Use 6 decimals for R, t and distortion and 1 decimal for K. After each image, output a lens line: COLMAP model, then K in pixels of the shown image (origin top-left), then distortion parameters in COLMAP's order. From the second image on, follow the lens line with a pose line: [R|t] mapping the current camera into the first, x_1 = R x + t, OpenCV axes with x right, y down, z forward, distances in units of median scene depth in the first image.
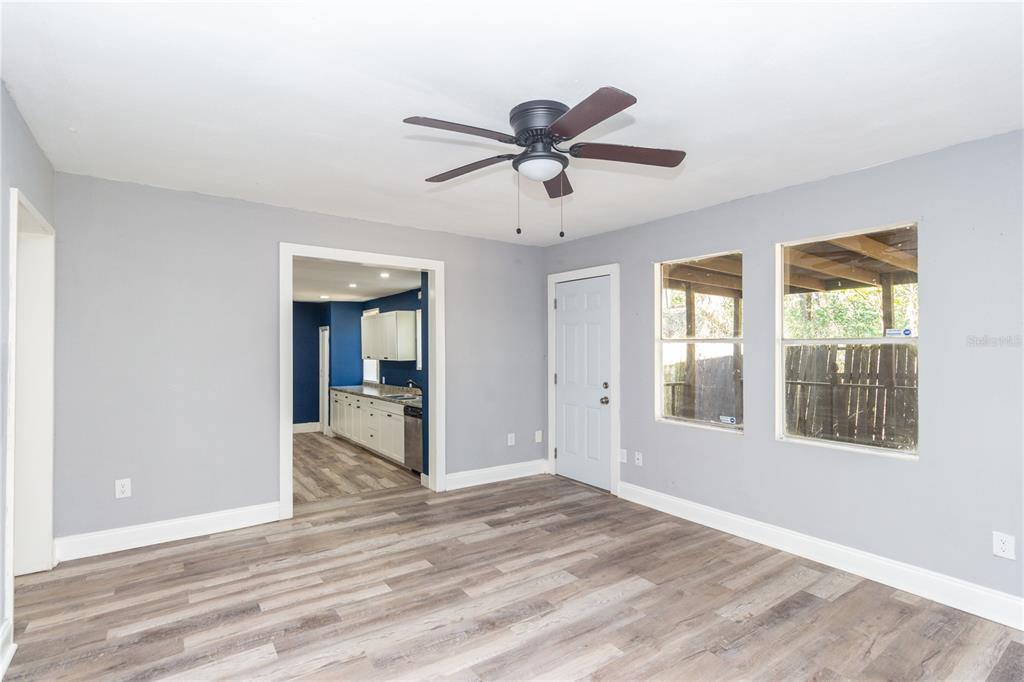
lens RADIAL K [[474.9, 0, 505.9], [0, 474.9, 339.6], [0, 0, 1]] dist [-0.015281, -0.002478]
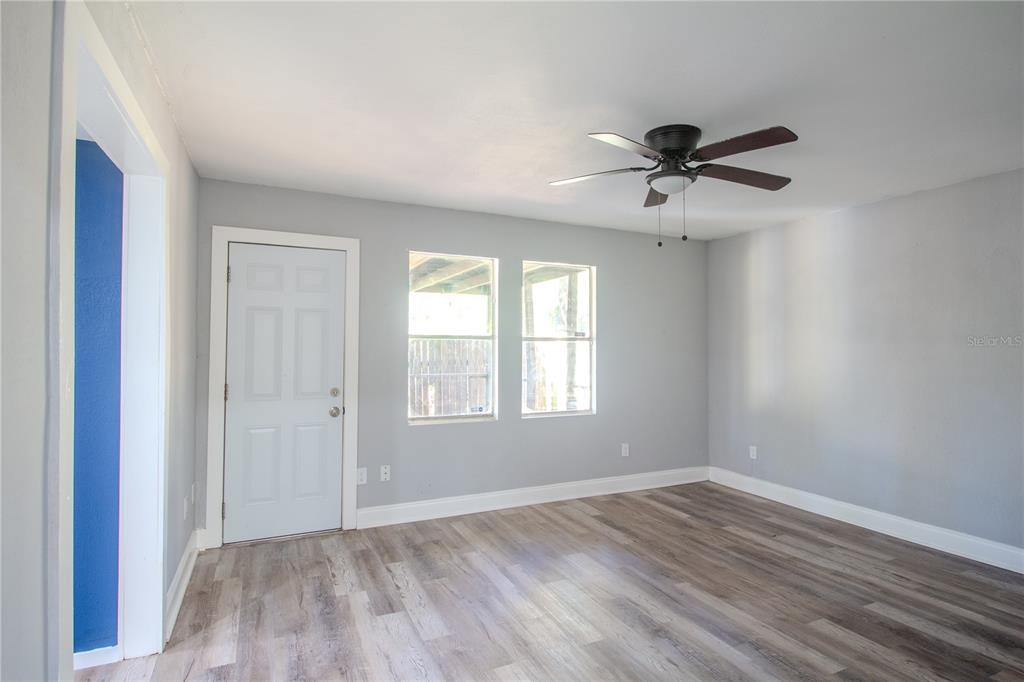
lens RADIAL K [[538.3, 0, 512.8], [0, 538.3, 325.6], [0, 0, 1]] dist [-0.014259, -0.002840]
pose [[0.186947, 0.028712, 0.981950, -0.761030], [-0.014892, 0.999541, -0.026392, 0.007899], [-0.982257, -0.009689, 0.187289, 0.705988]]
